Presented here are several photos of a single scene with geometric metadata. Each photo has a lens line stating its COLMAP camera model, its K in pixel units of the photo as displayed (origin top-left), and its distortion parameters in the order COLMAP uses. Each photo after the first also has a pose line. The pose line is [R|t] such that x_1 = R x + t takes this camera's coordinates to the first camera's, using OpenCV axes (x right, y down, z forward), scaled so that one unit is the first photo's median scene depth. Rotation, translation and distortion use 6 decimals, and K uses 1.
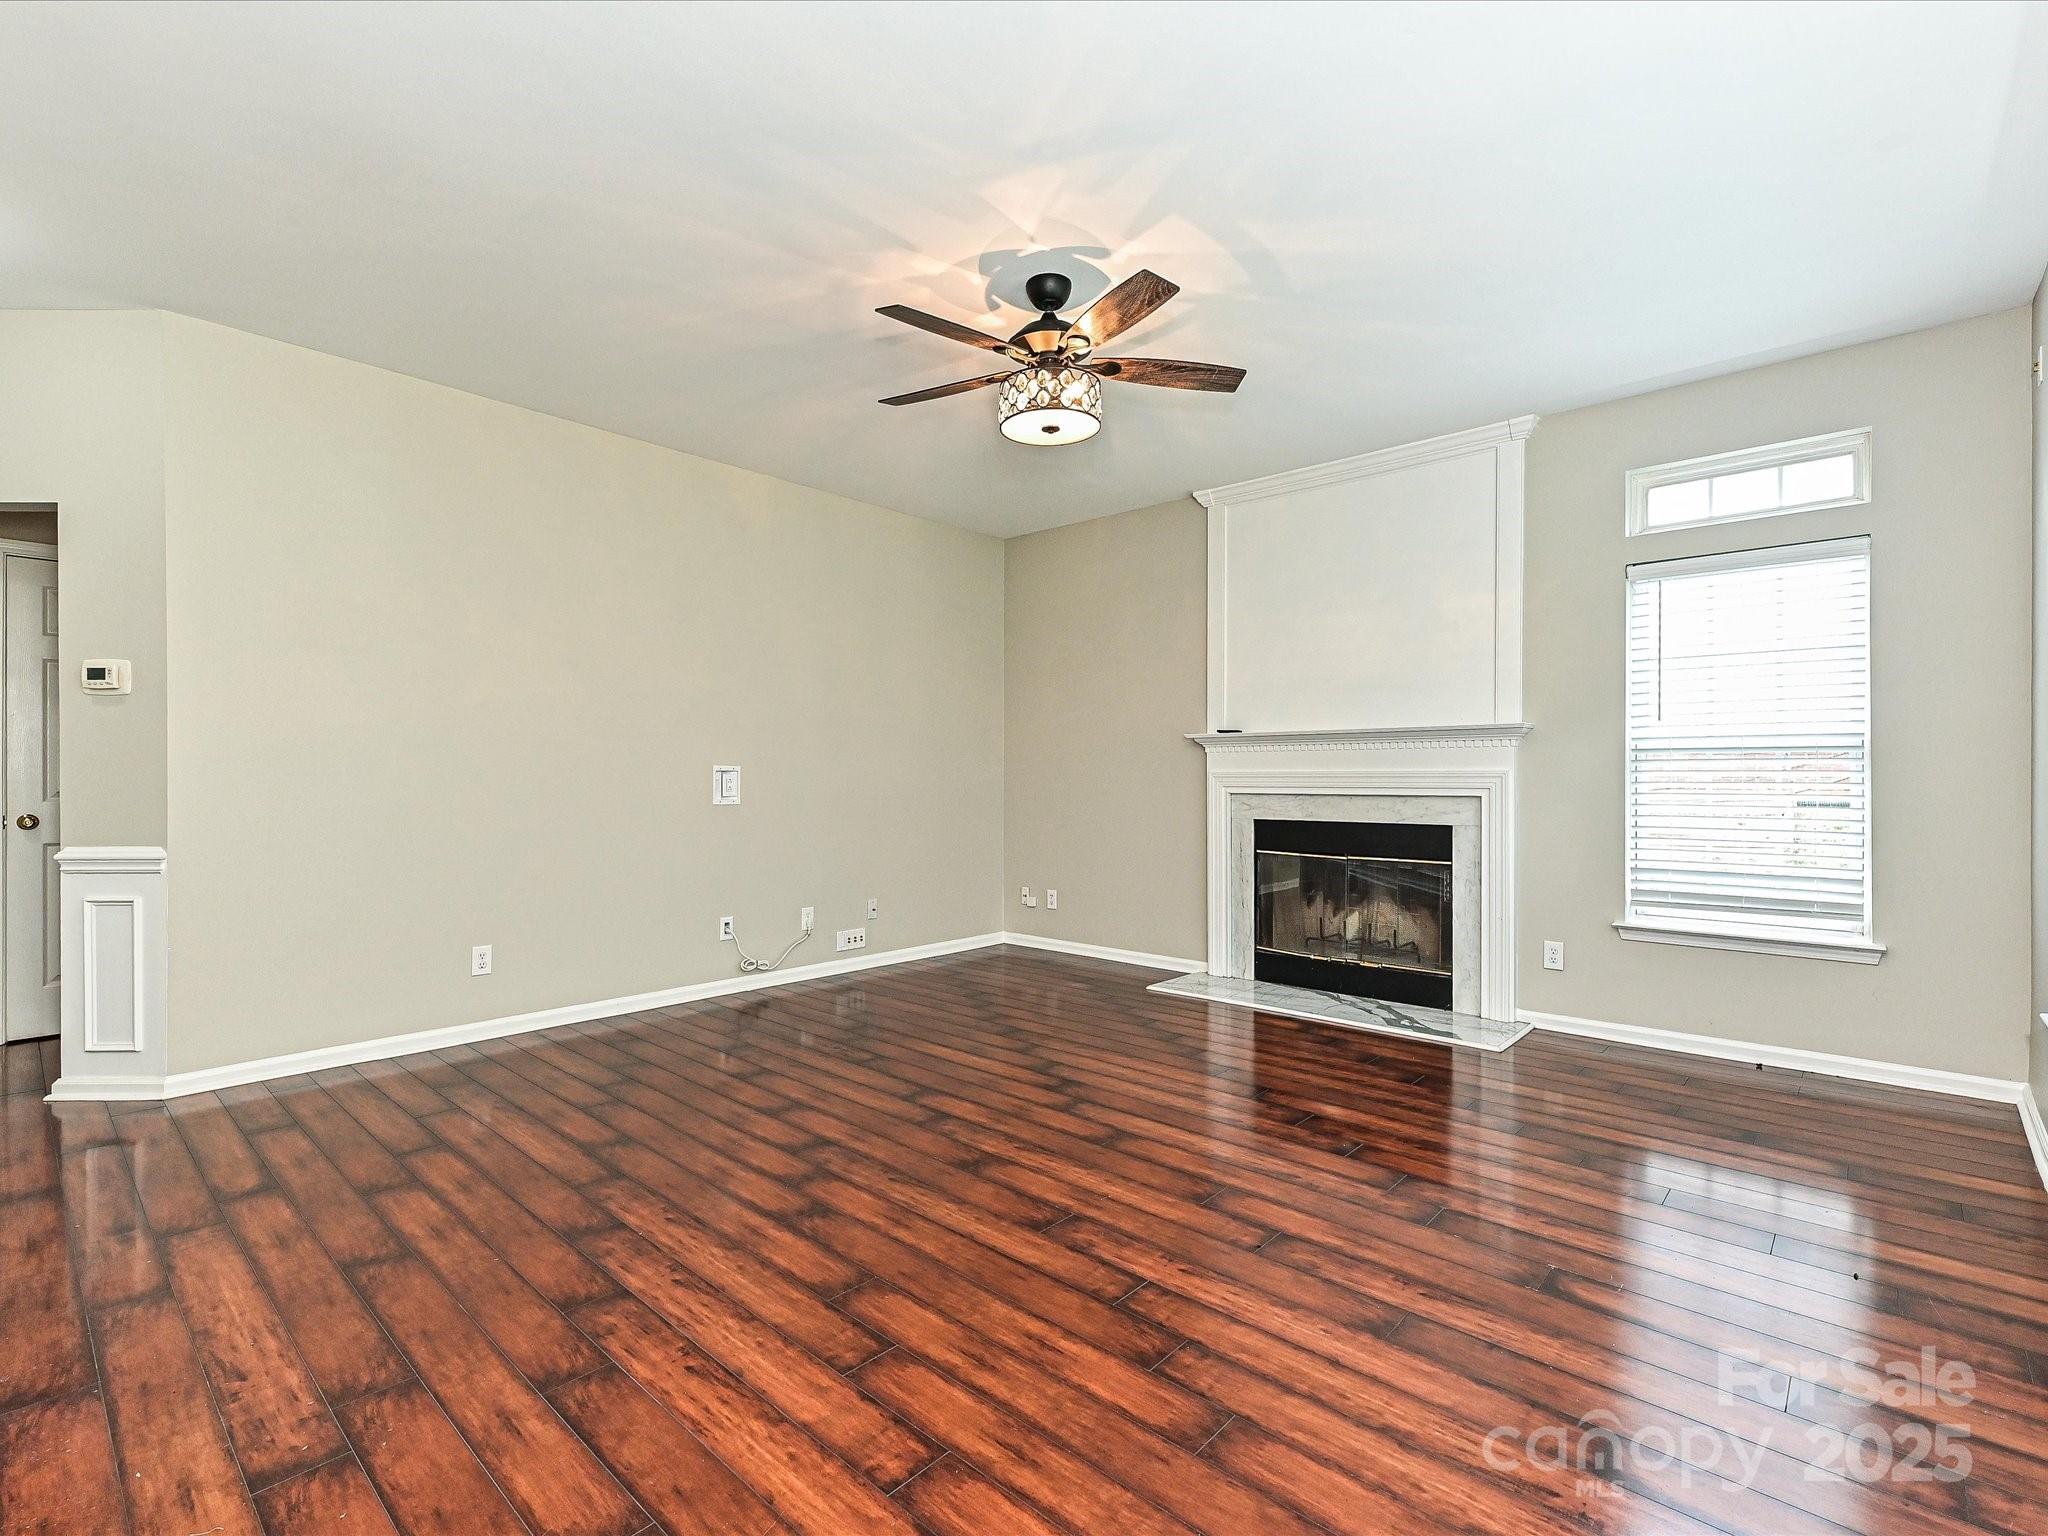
lens RADIAL K [[954.8, 0, 992.5], [0, 954.8, 772.3], [0, 0, 1]] dist [-0.004480, -0.001899]
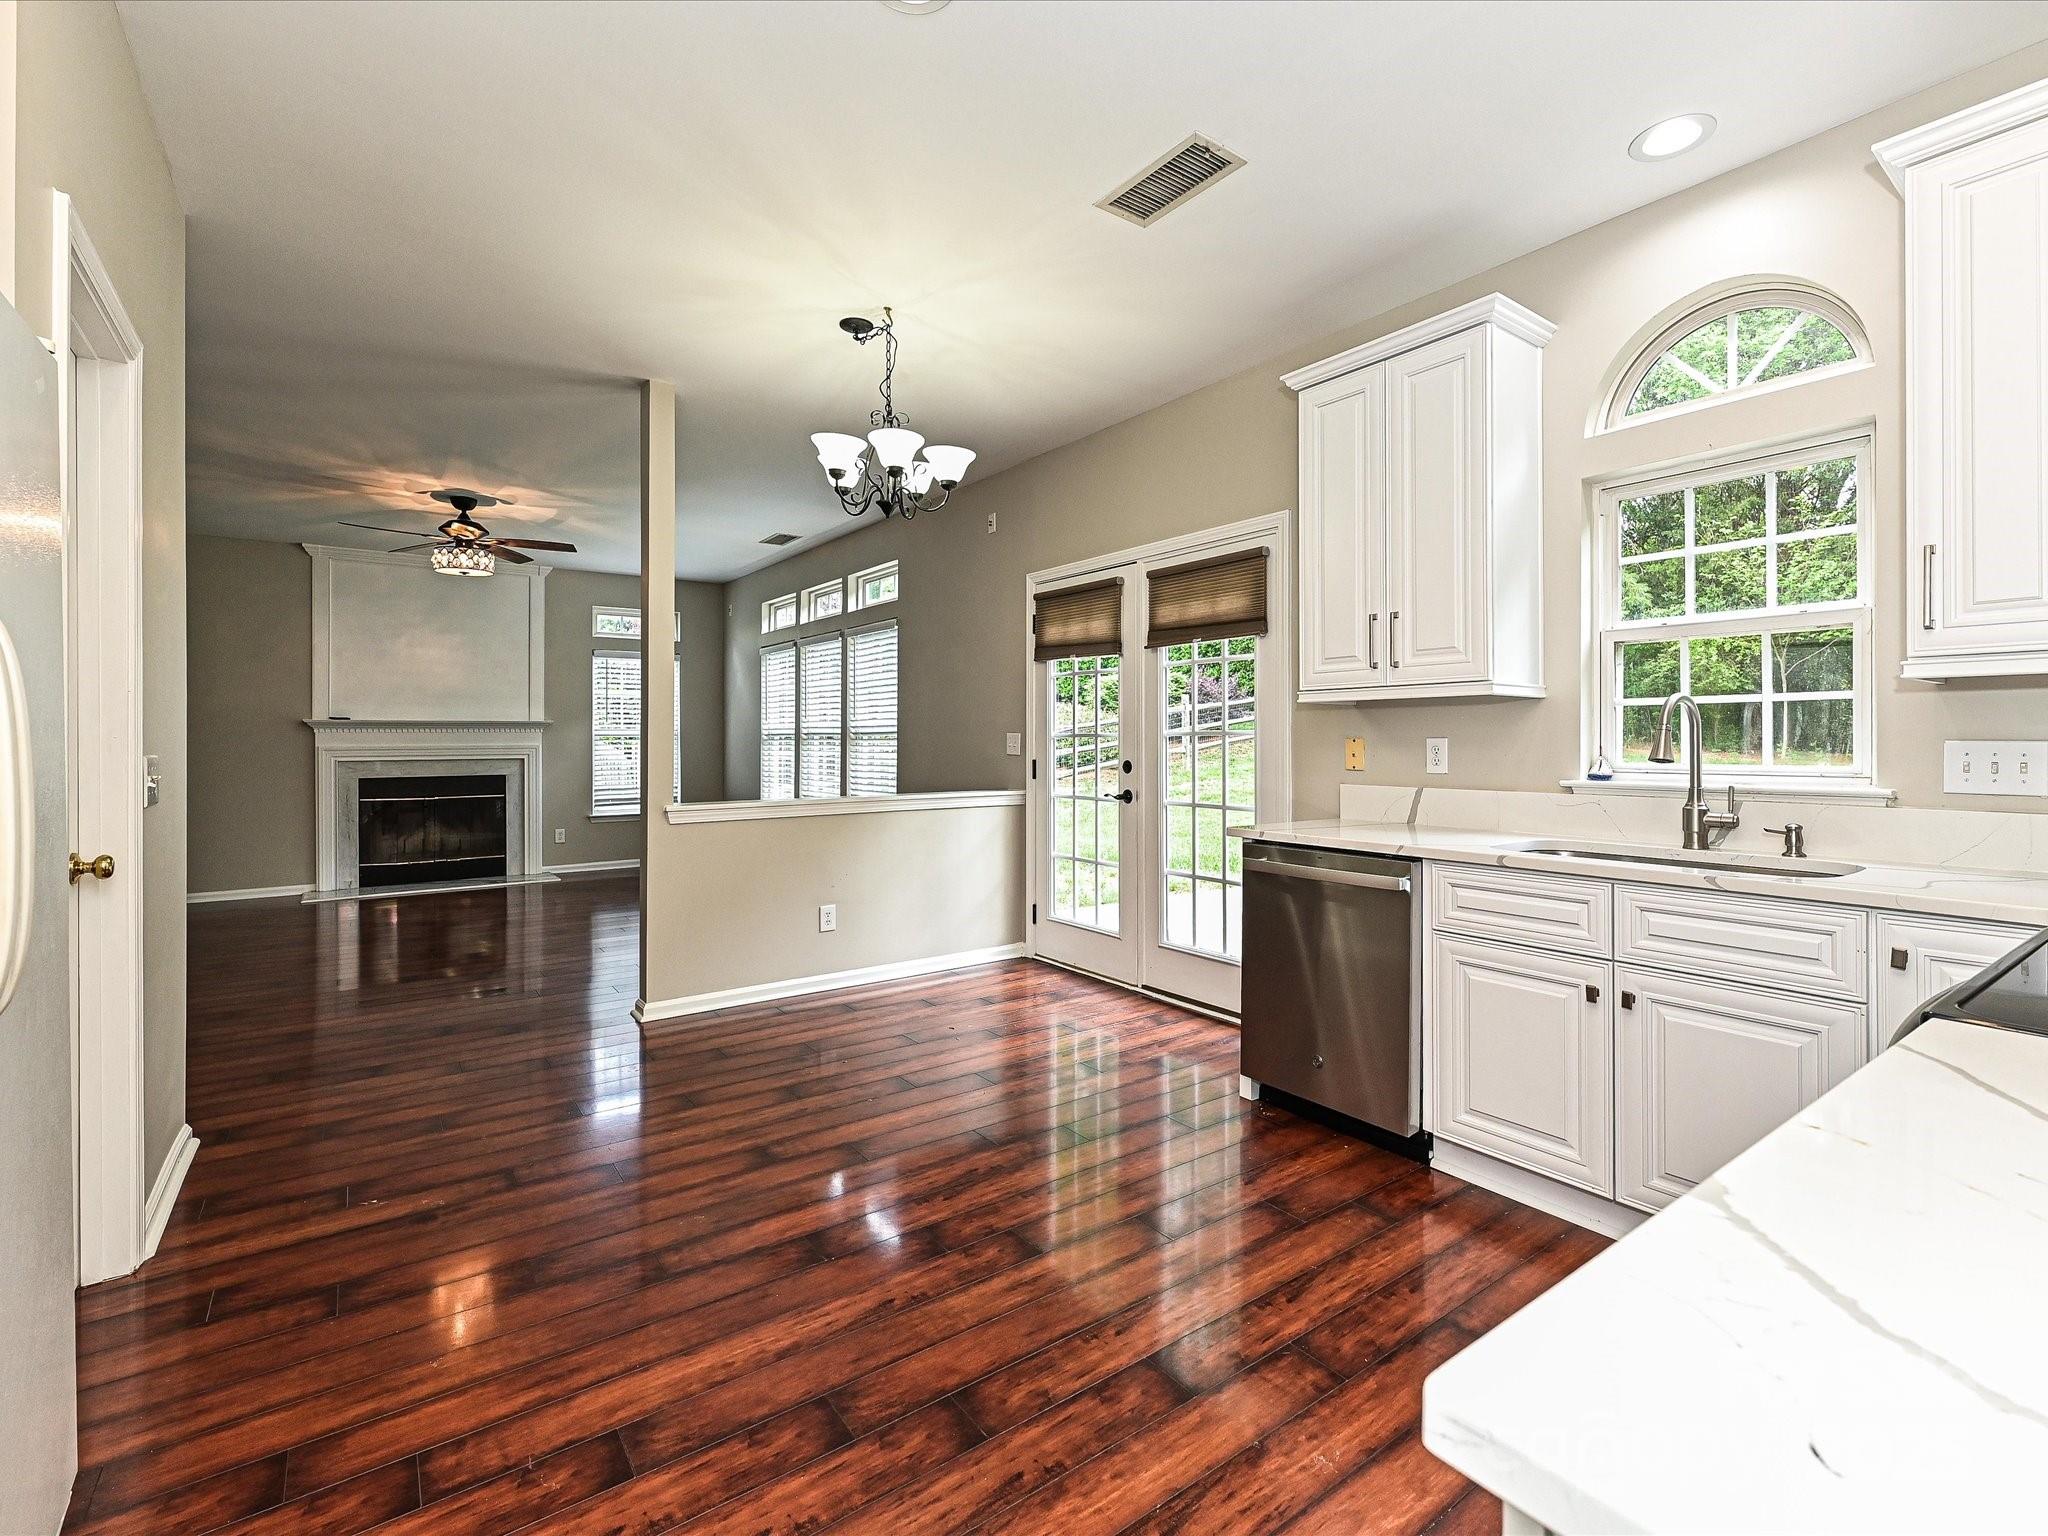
lens RADIAL K [[930.0, 0, 1060.2], [0, 930.0, 739.3], [0, 0, 1]] dist [0.002201, -0.001485]
pose [[0.169904, -0.001500, 0.985459, -1.224788], [-0.000660, 0.999998, 0.001636, -0.018517], [-0.985460, -0.000928, 0.169903, -0.398170]]
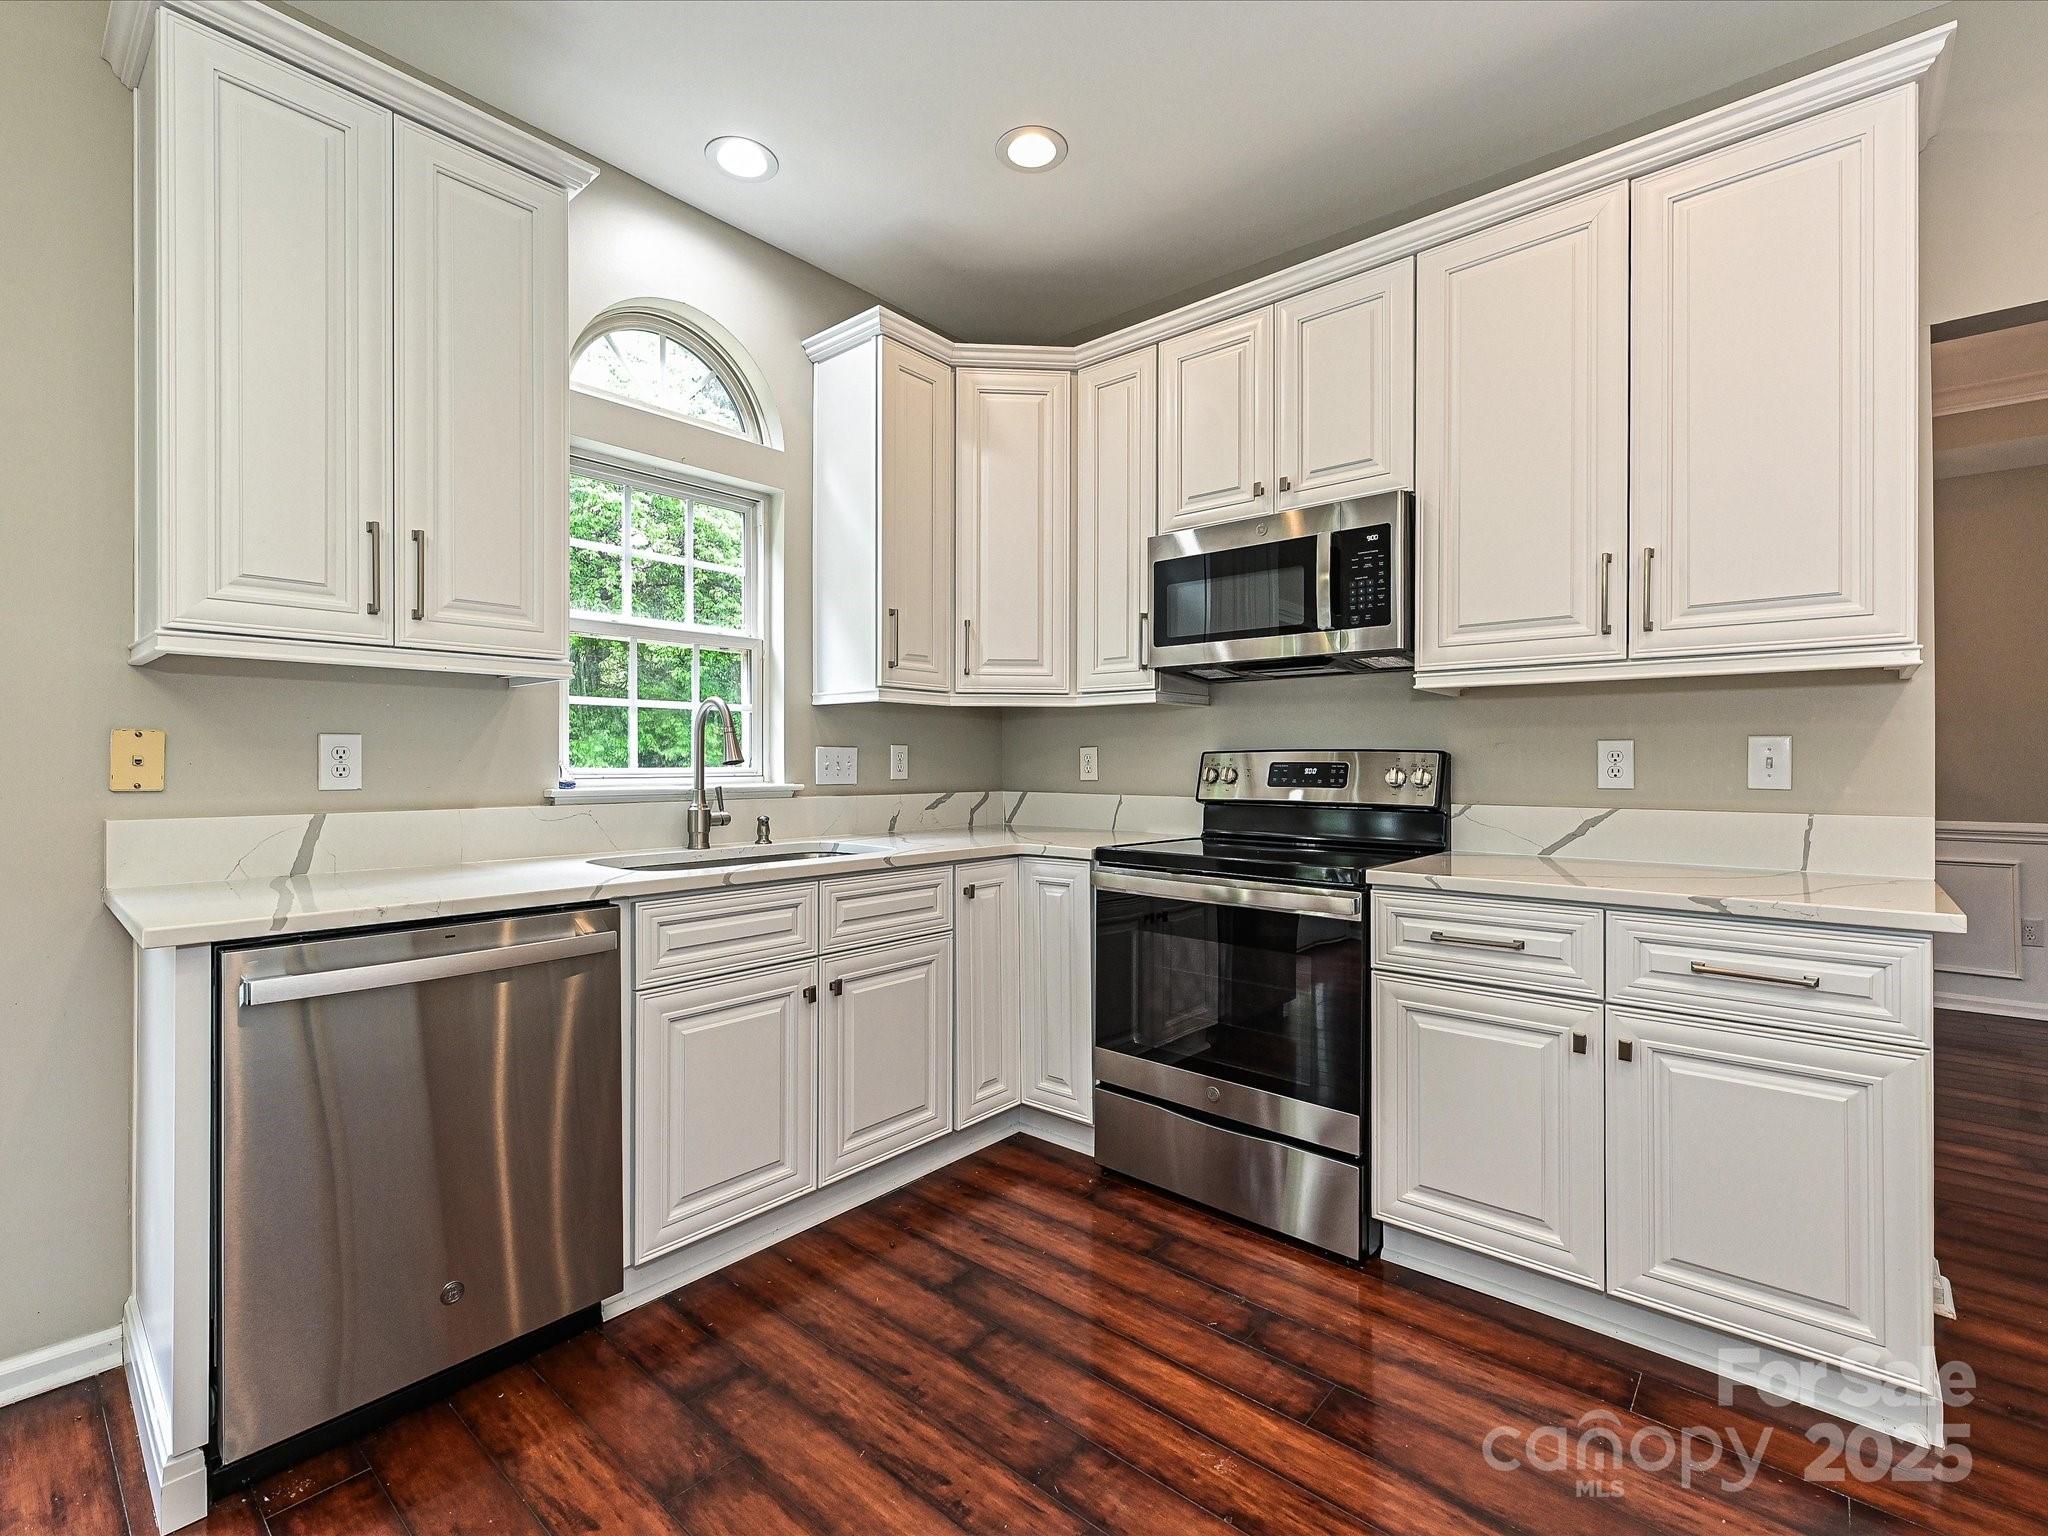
lens RADIAL K [[930.0, 0, 997.0], [0, 930.0, 760.2], [0, 0, 1]] dist [0.002201, -0.001485]
pose [[-0.999777, -0.004187, -0.020713, -0.741257], [-0.004066, 0.999974, -0.005898, -0.003018], [0.020738, -0.005813, -0.999768, -0.073069]]
